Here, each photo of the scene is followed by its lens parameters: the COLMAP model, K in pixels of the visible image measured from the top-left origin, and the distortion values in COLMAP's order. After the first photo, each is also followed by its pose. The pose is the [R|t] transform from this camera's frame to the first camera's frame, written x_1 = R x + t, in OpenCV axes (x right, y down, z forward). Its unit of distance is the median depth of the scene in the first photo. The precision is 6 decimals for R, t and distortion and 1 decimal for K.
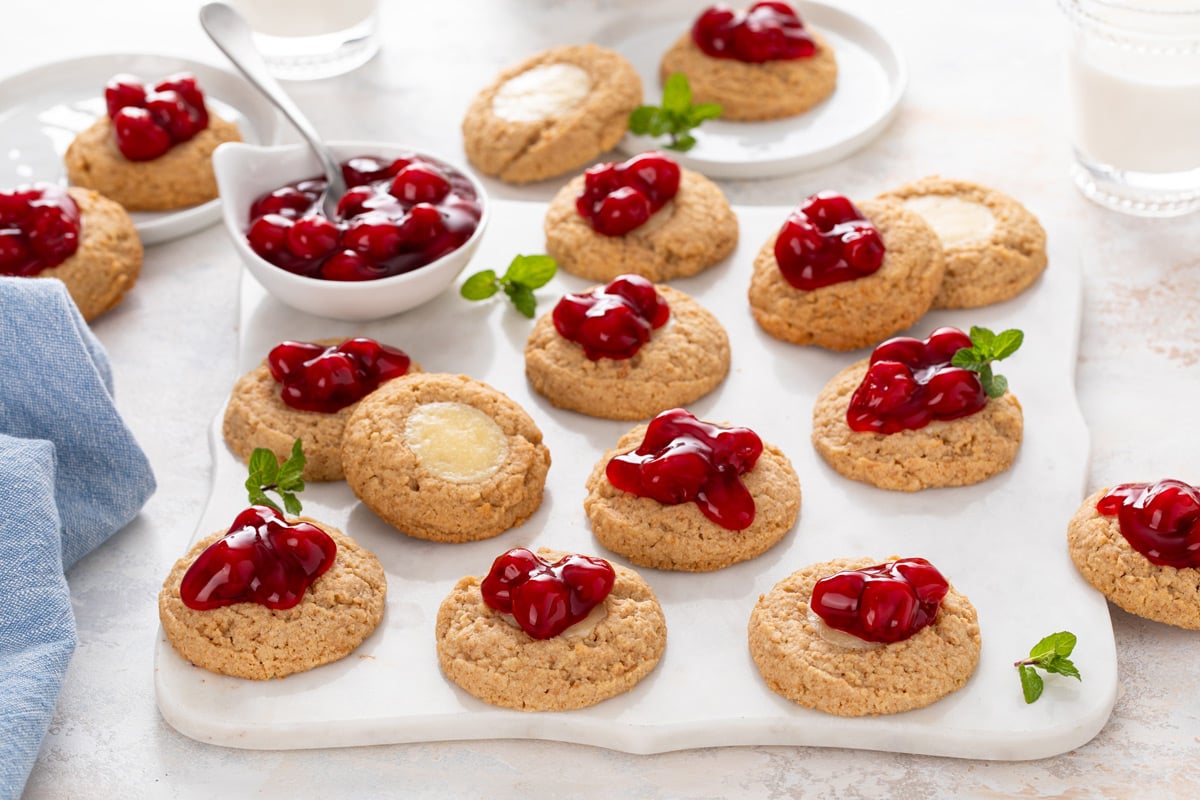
lens RADIAL K [[3875.0, 0, 600.0], [0, 3875.0, 400.0], [0, 0, 1]] dist [0.038169, 0.711719]
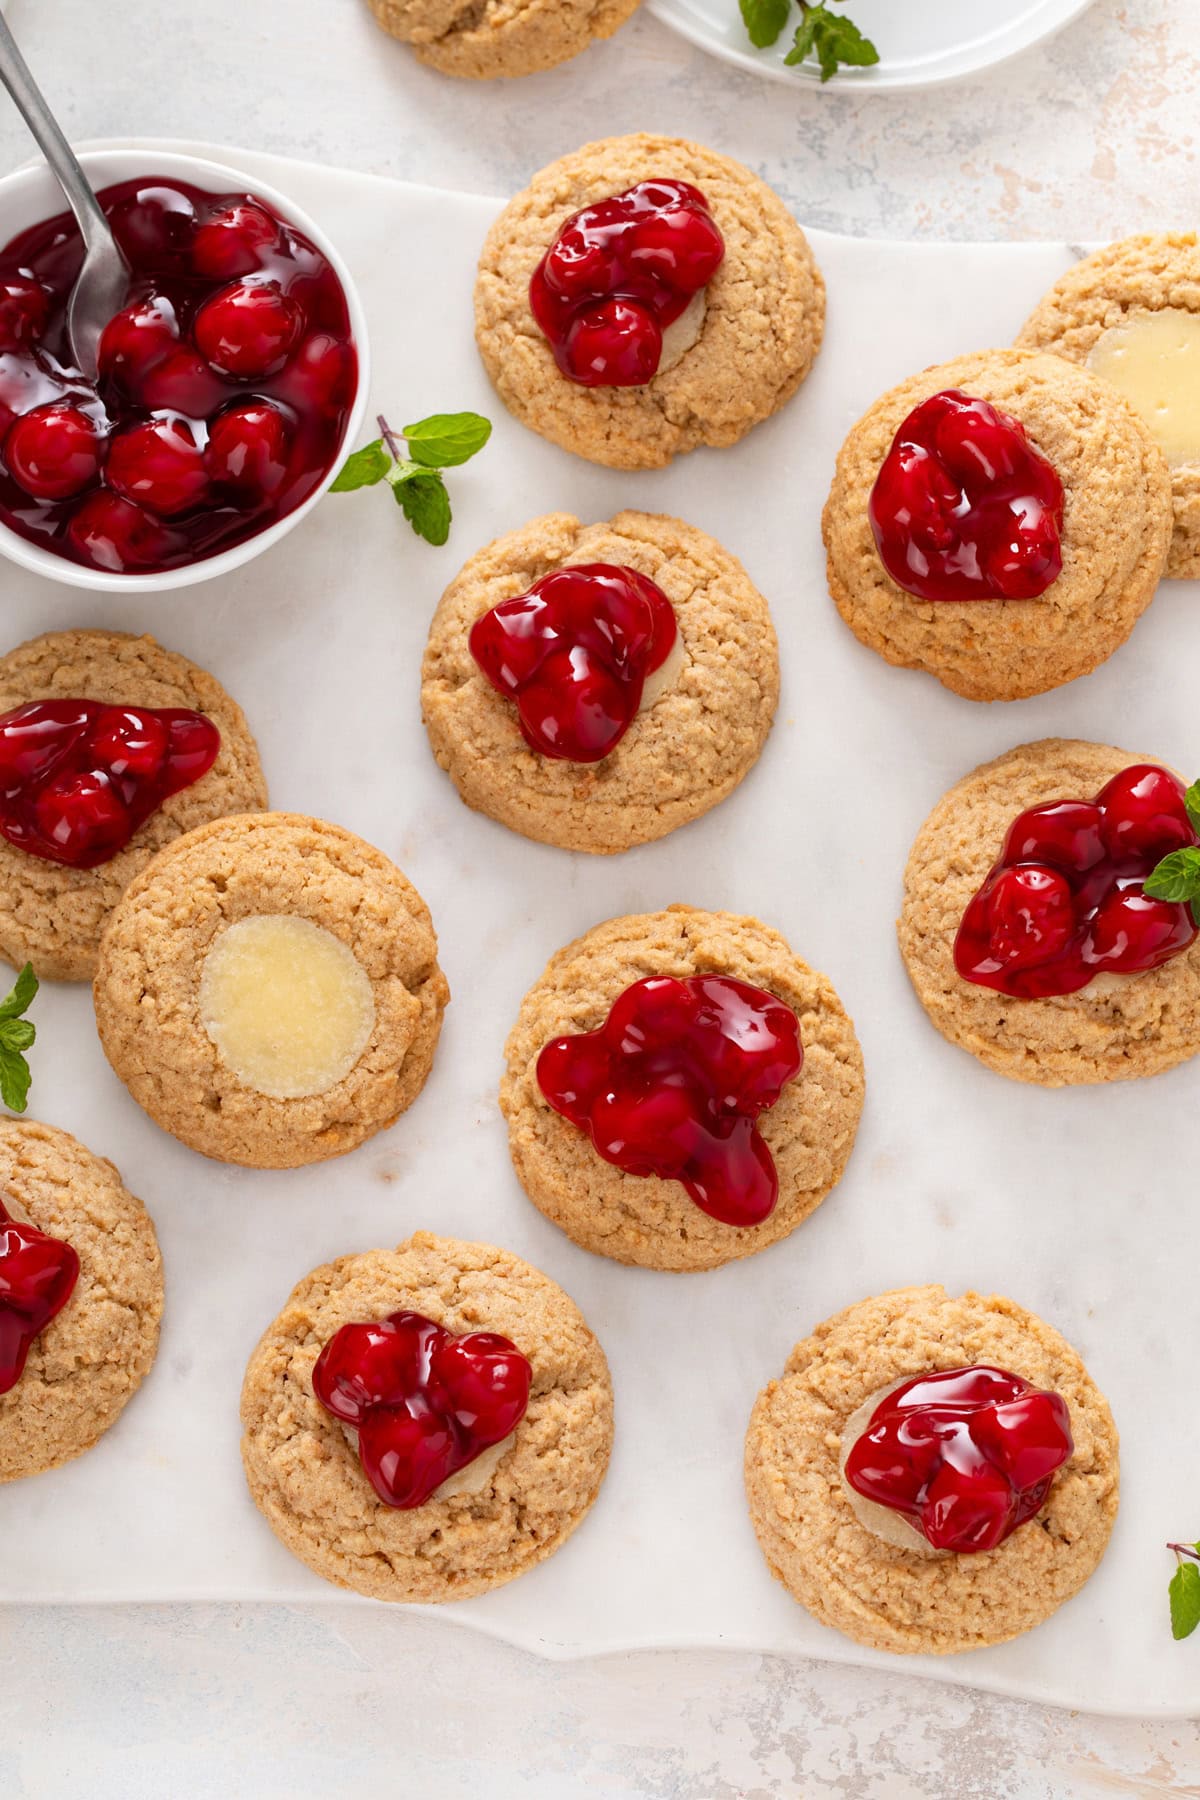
lens RADIAL K [[6108.0, 0, 600.0], [0, 6108.0, 900.0], [0, 0, 1]] dist [-0.017022, 0.908049]
pose [[0.998301, 0.057364, -0.010230, 0.019542], [-0.036302, 0.749612, 0.660882, -0.627098], [0.045579, -0.659387, 0.750420, 0.317179]]
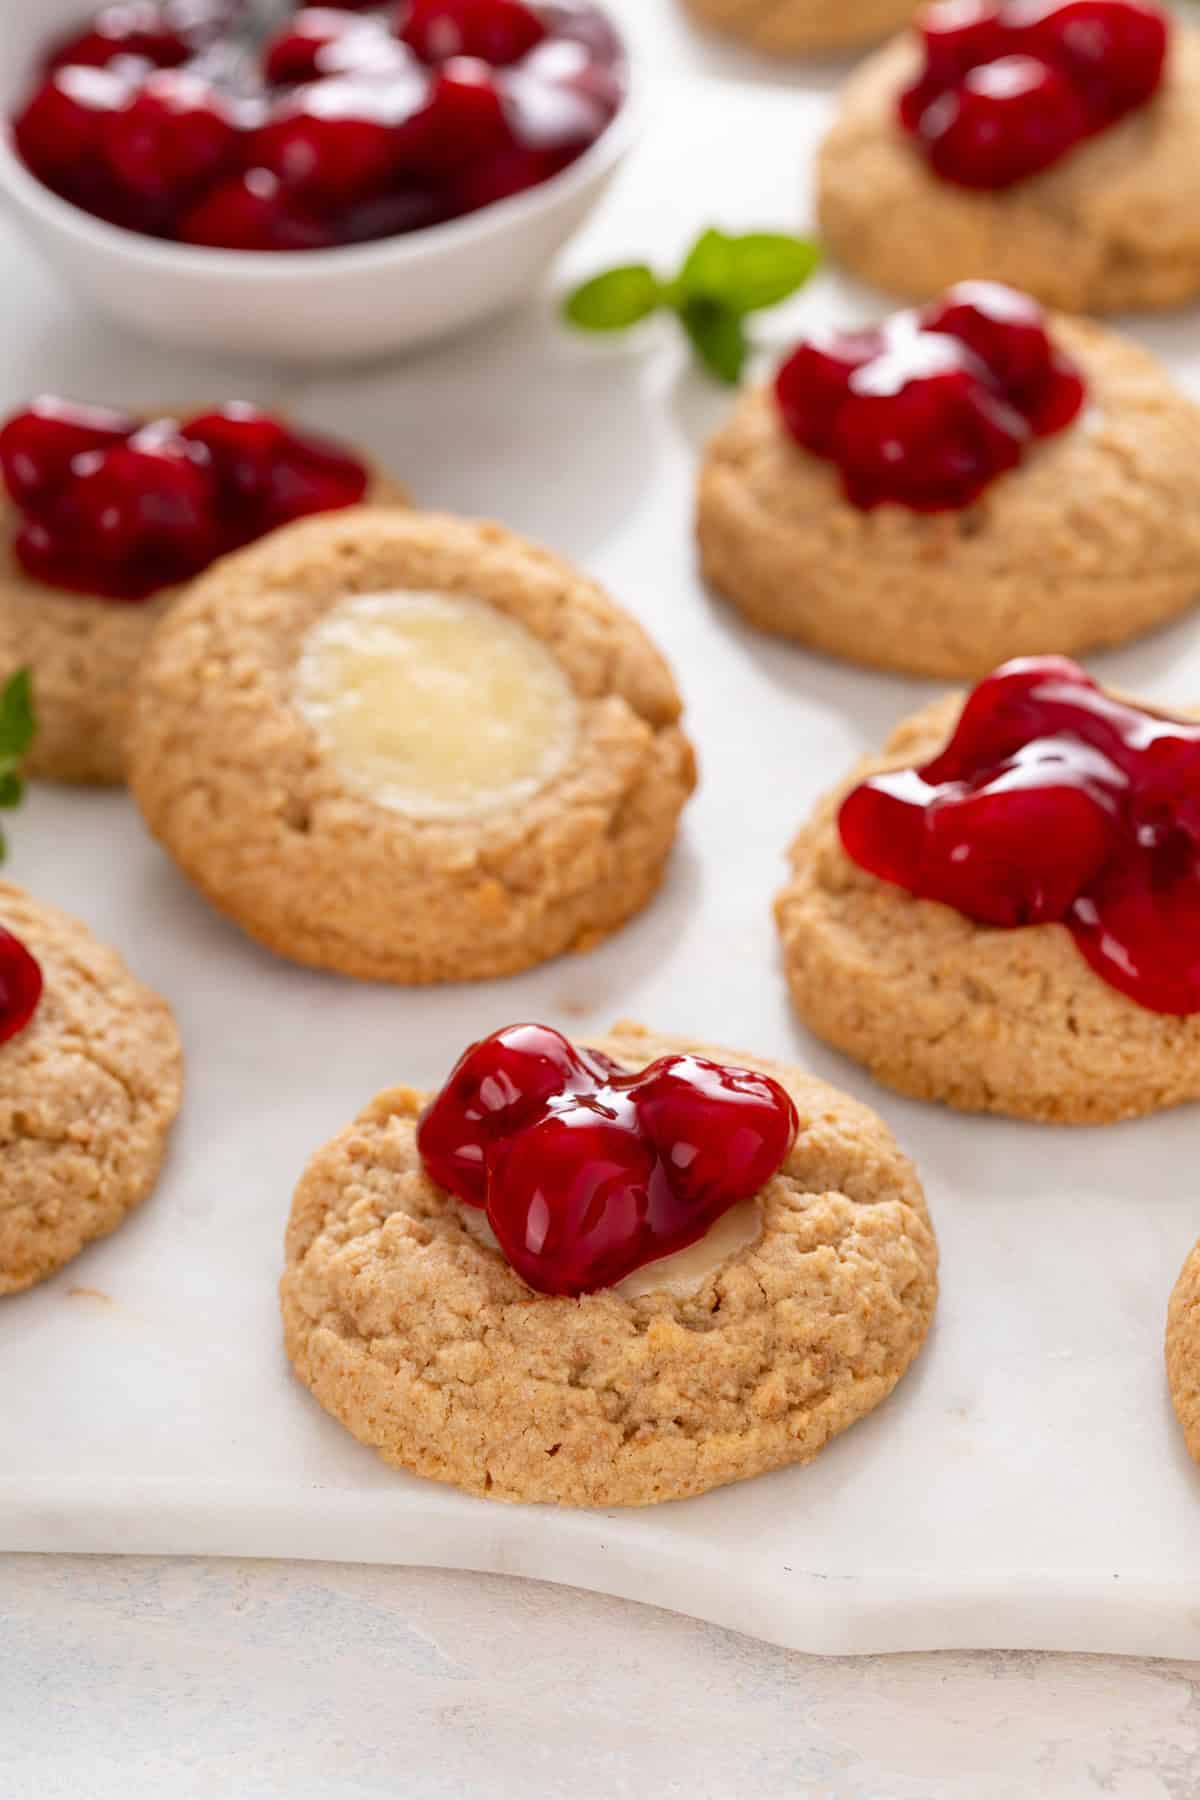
lens RADIAL K [[6108.0, 0, 600.0], [0, 6108.0, 900.0], [0, 0, 1]] dist [-0.017022, 0.908049]
pose [[0.989283, 0.077748, -0.123589, 0.050977], [-0.071486, 0.995961, 0.054330, -0.003280], [0.127313, -0.044912, 0.990845, 0.439493]]
